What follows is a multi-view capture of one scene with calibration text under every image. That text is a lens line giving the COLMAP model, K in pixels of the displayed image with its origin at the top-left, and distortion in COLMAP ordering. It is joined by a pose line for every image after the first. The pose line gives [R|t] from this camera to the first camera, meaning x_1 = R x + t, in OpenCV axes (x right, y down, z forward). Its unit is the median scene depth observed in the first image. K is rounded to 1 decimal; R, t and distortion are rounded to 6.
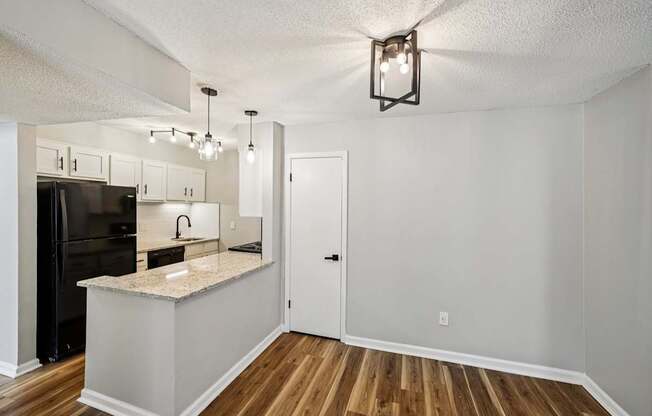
lens RADIAL K [[265.7, 0, 323.5], [0, 265.7, 210.2], [0, 0, 1]] dist [-0.002911, 0.000535]
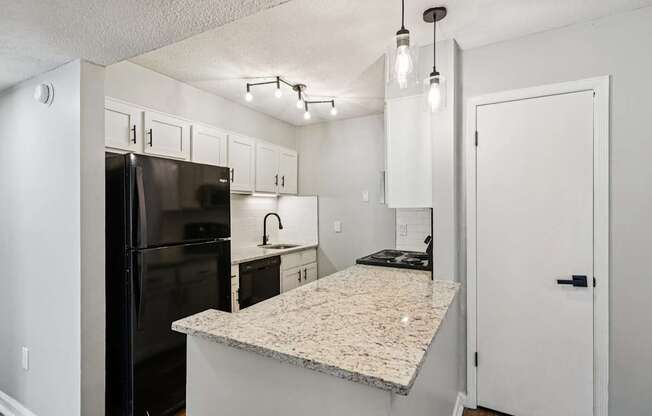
lens RADIAL K [[312.2, 0, 328.3], [0, 312.2, 207.5], [0, 0, 1]] dist [0.004055, -0.002536]
pose [[0.981423, -0.019861, -0.190828, -0.309545], [0.016168, 0.999651, -0.020889, 0.034974], [0.191176, 0.017416, 0.981401, 0.273217]]
